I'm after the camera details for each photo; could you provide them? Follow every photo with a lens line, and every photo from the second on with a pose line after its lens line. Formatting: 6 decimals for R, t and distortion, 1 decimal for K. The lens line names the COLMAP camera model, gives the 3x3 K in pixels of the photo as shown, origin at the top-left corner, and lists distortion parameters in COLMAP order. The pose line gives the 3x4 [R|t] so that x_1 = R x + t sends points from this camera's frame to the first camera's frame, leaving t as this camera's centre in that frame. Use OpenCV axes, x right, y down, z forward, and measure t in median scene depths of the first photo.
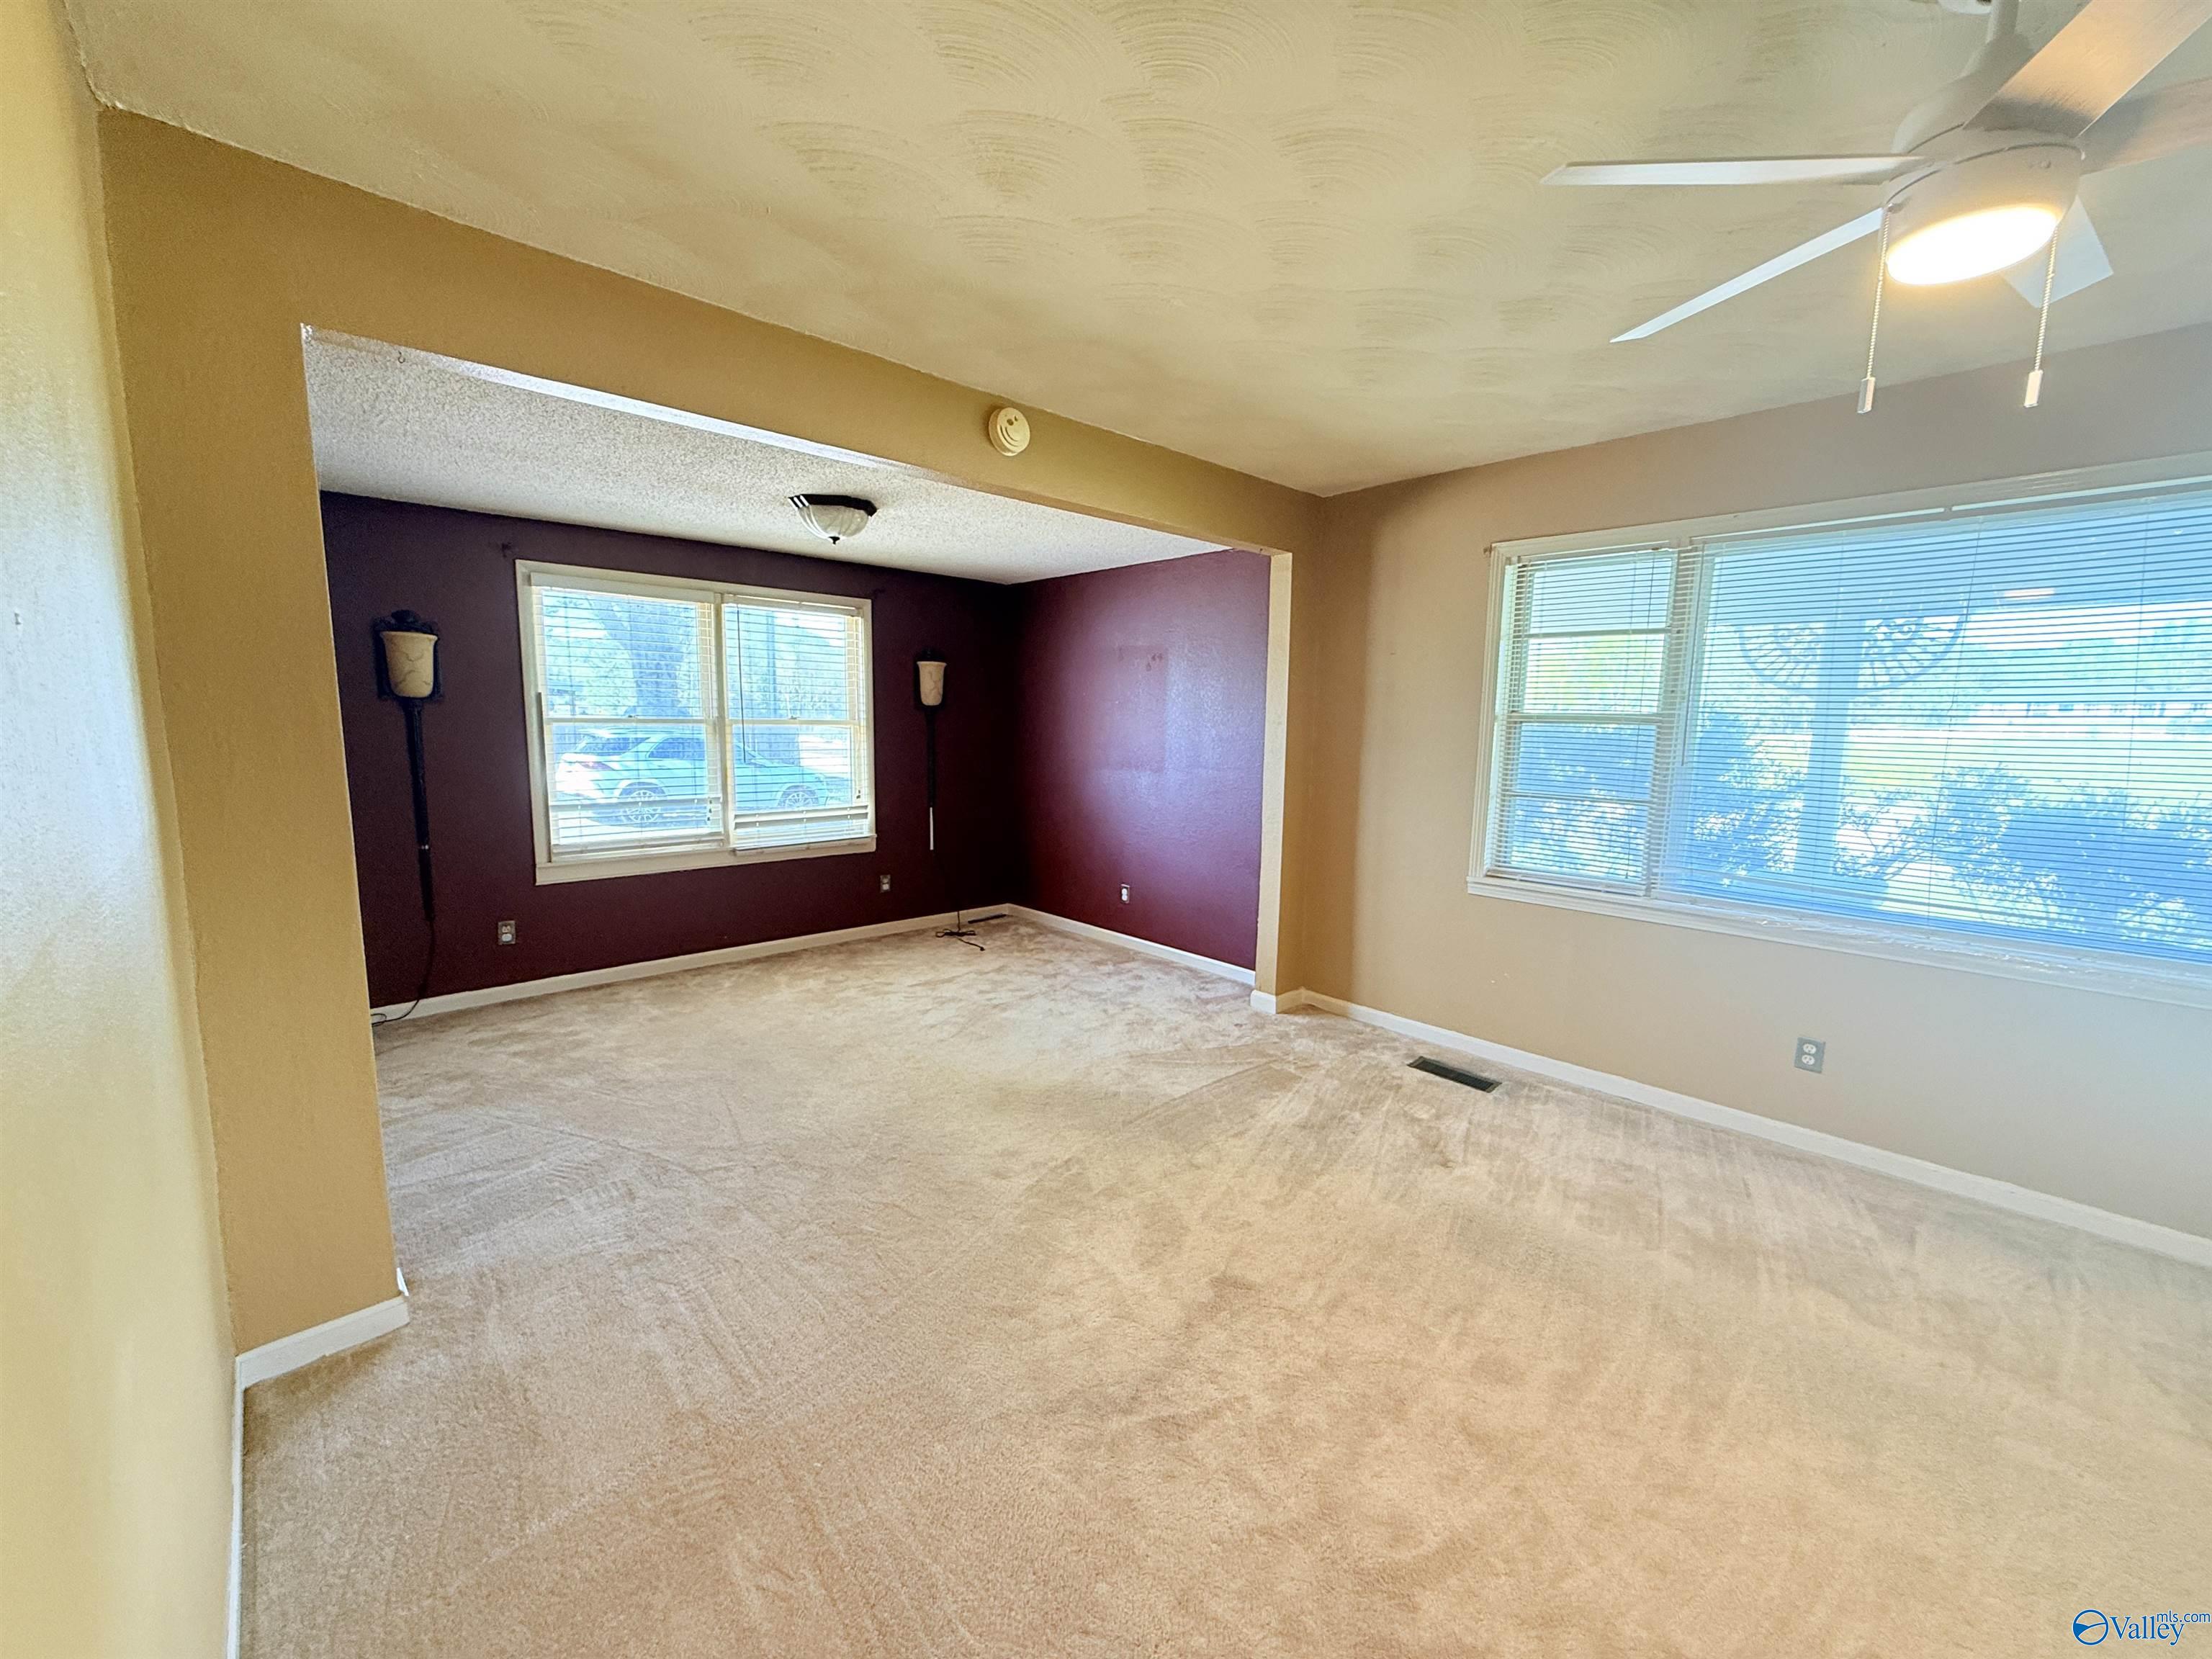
lens RADIAL K [[879.5, 0, 1109.5], [0, 879.5, 828.8], [0, 0, 1]] dist [-0.001131, 0.000421]
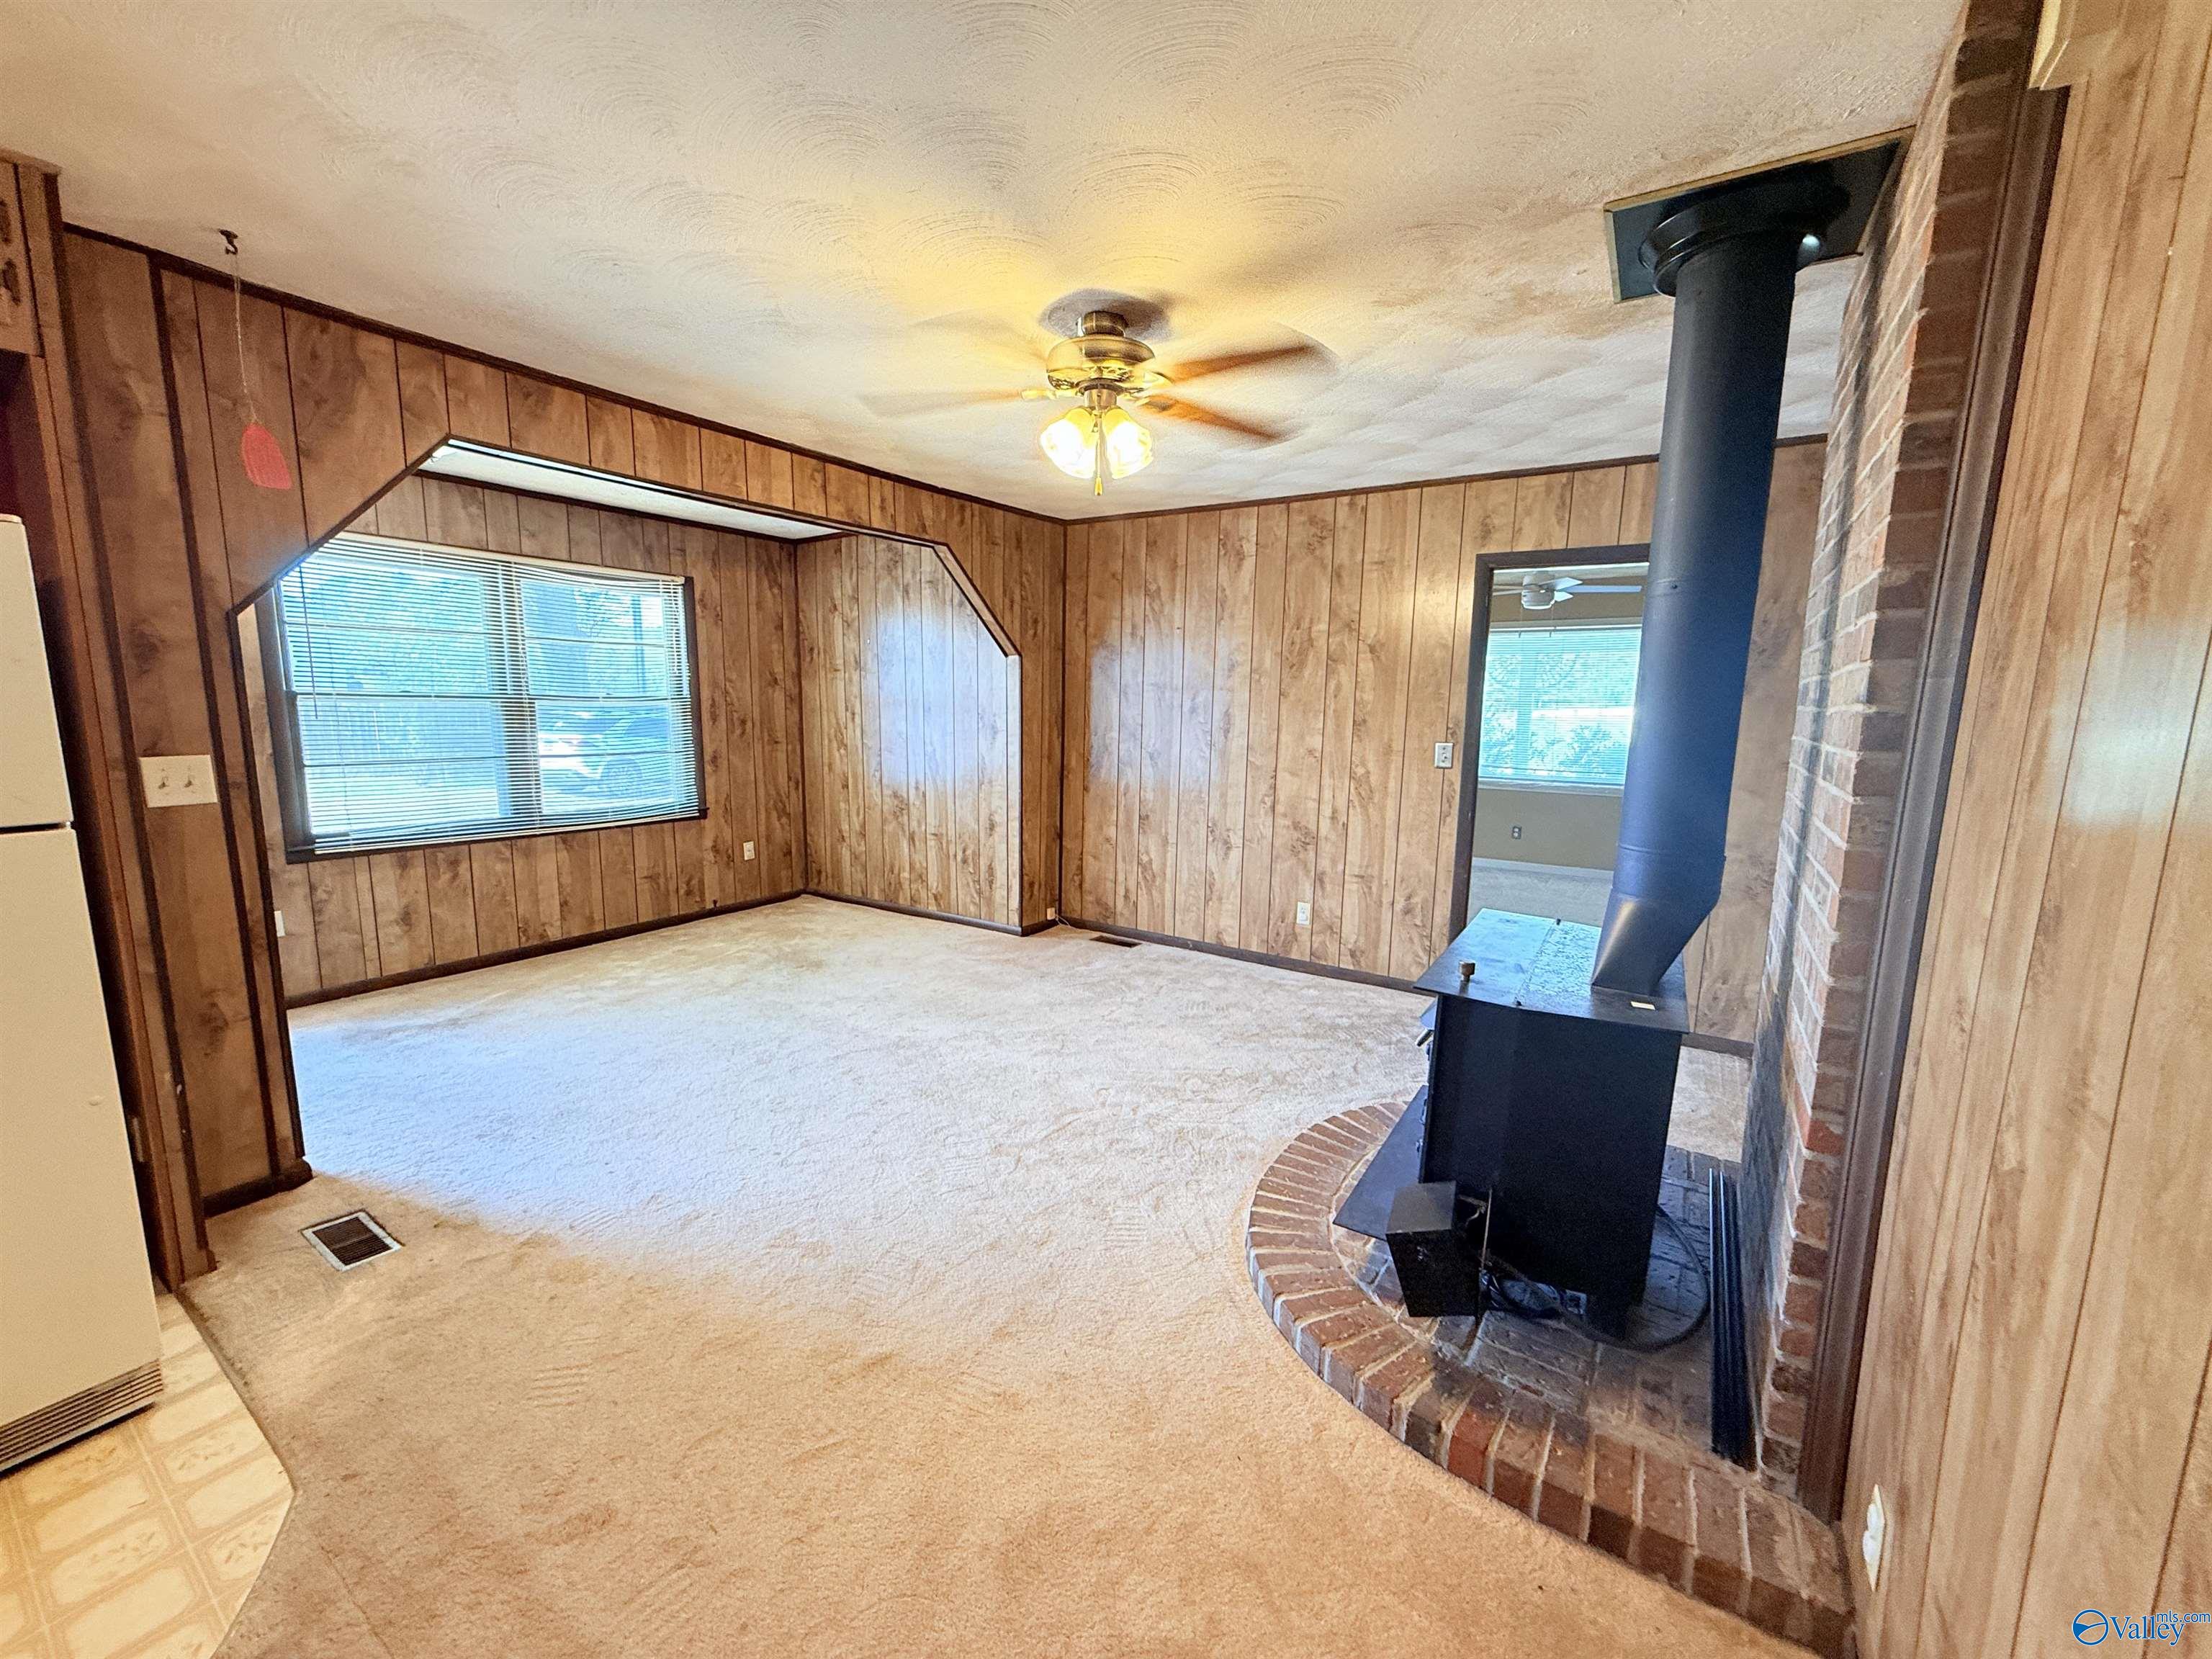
lens RADIAL K [[879.5, 0, 1102.5], [0, 879.5, 830.3], [0, 0, 1]] dist [-0.001131, 0.000421]
pose [[0.973838, -0.034241, 0.224648, -0.729421], [0.028866, 0.999214, 0.027168, 0.107096], [-0.225402, -0.019973, 0.974061, -0.933999]]
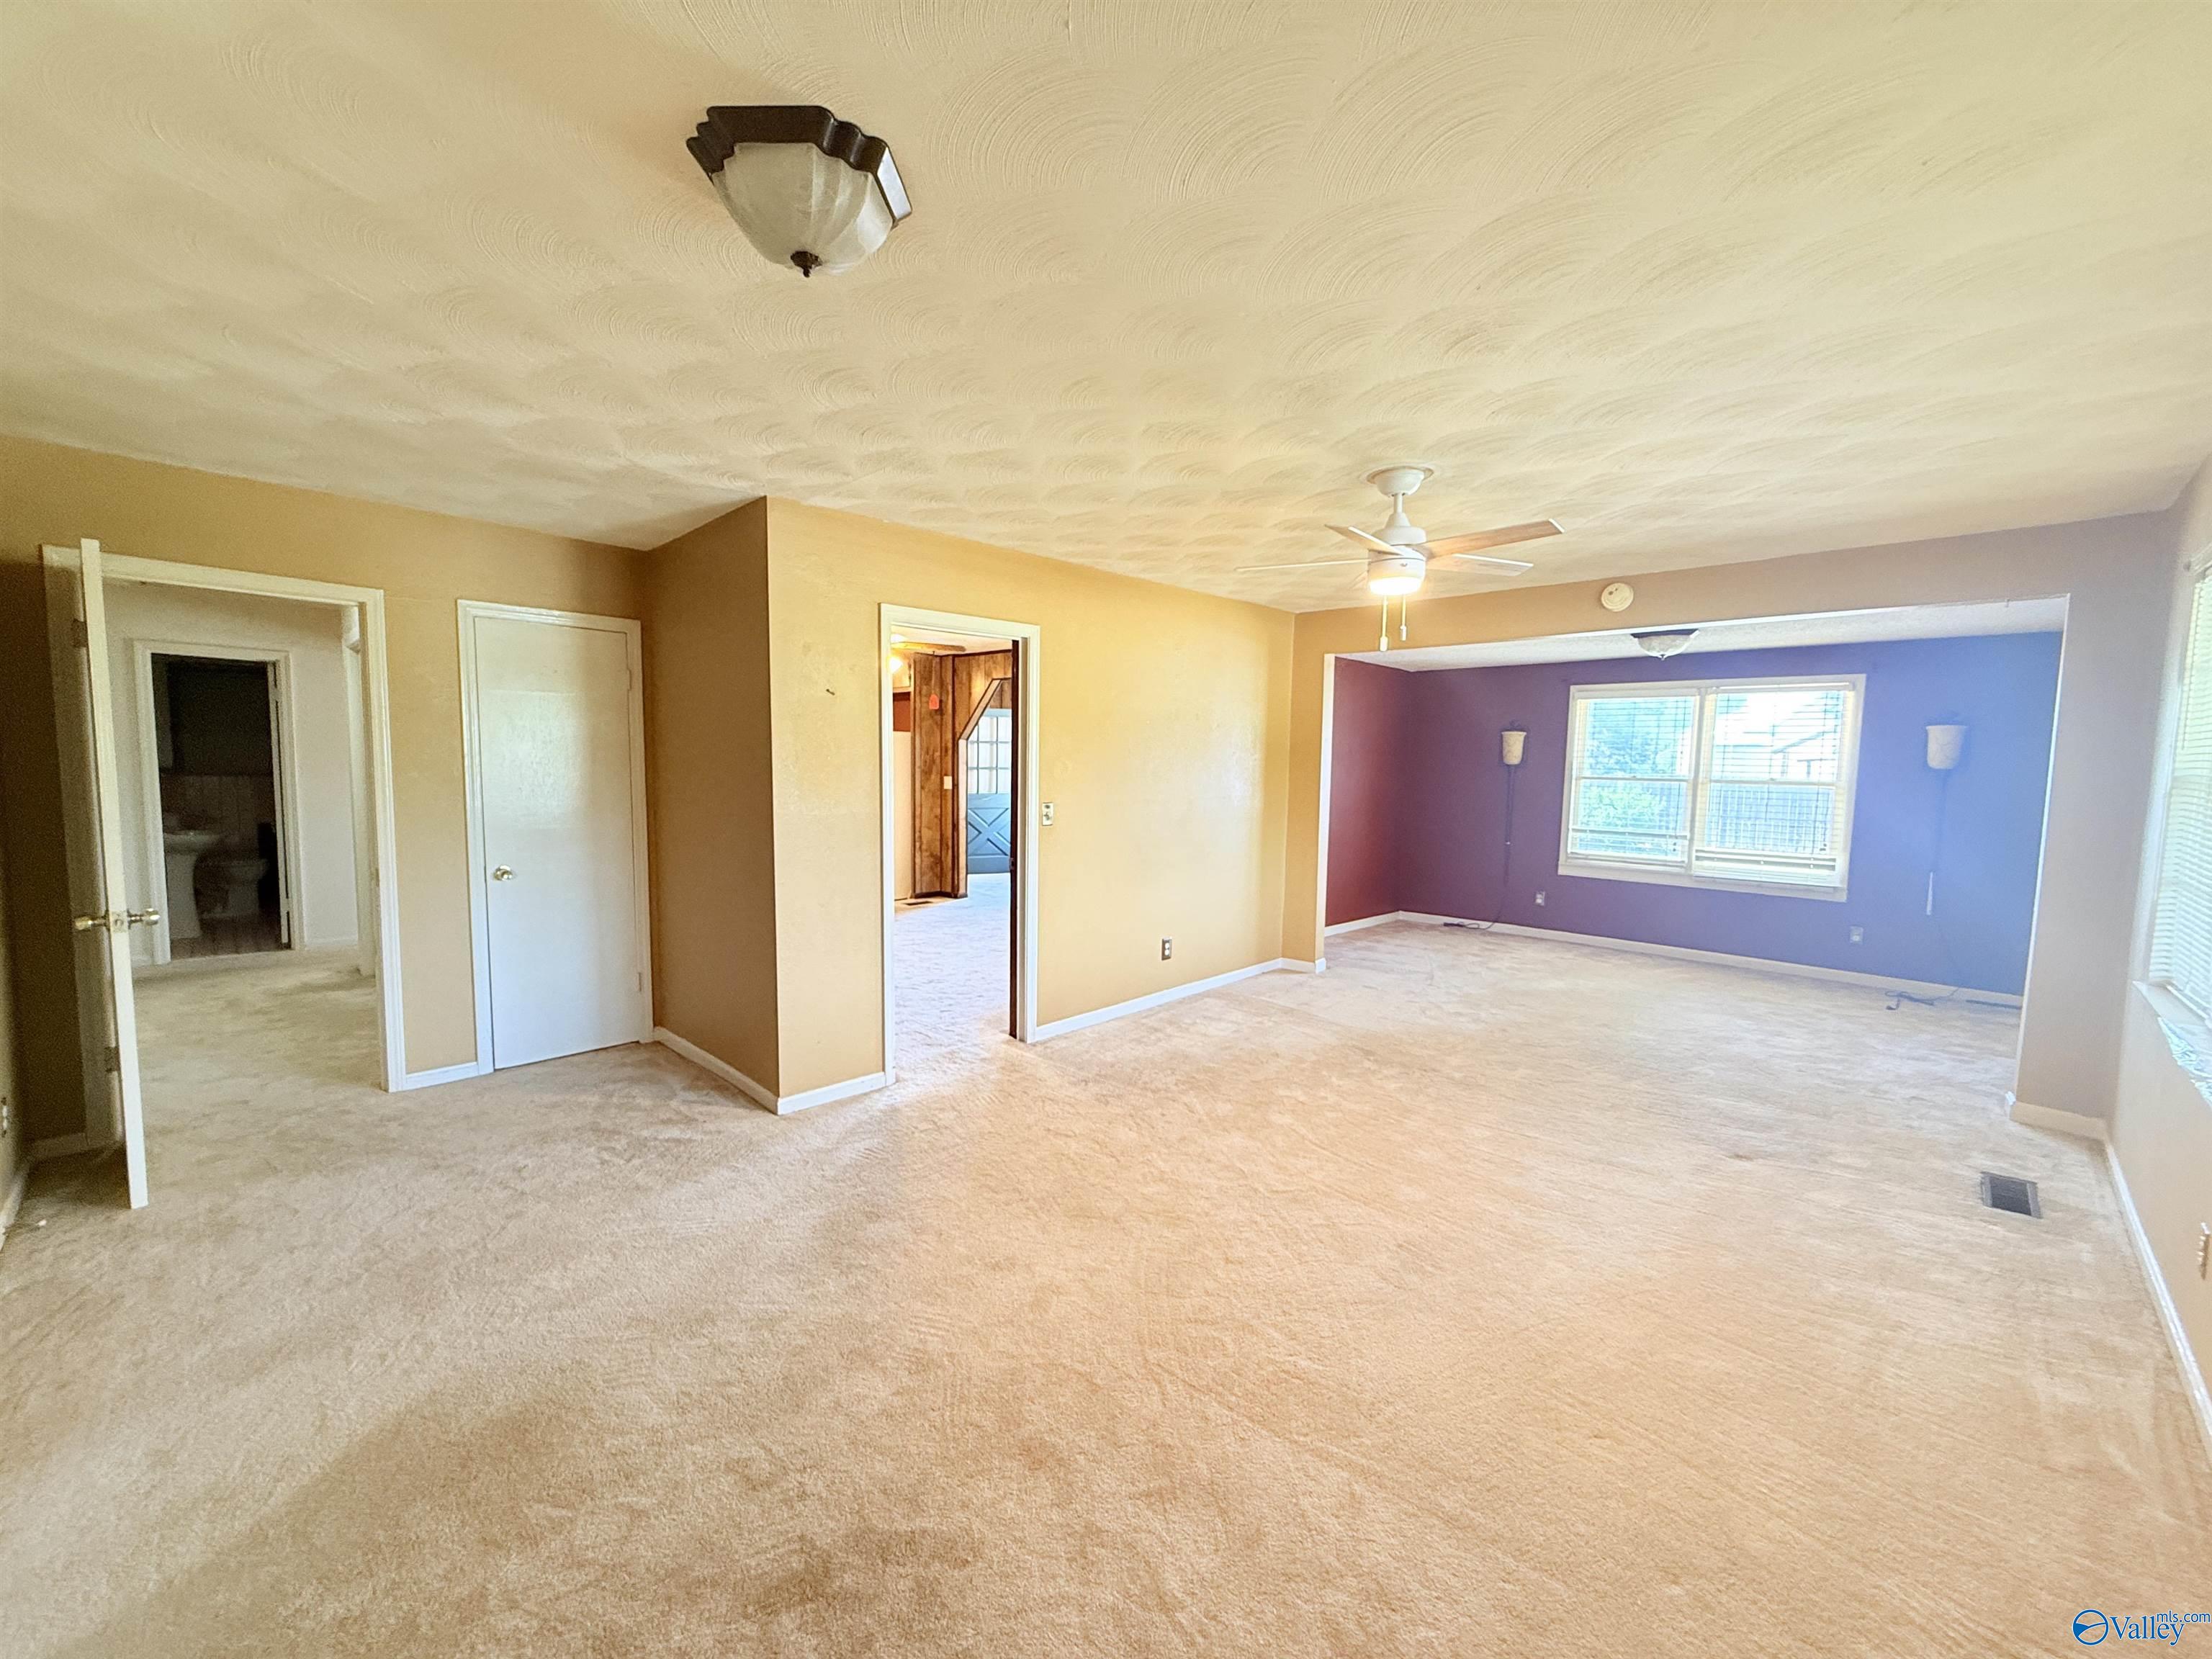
lens RADIAL K [[879.5, 0, 1101.9], [0, 879.5, 833.6], [0, 0, 1]] dist [-0.001131, 0.000421]
pose [[0.037339, 0.068730, -0.996936, 1.050239], [-0.142998, 0.987732, 0.062740, 0.006405], [0.989018, 0.140218, 0.046710, 0.037816]]
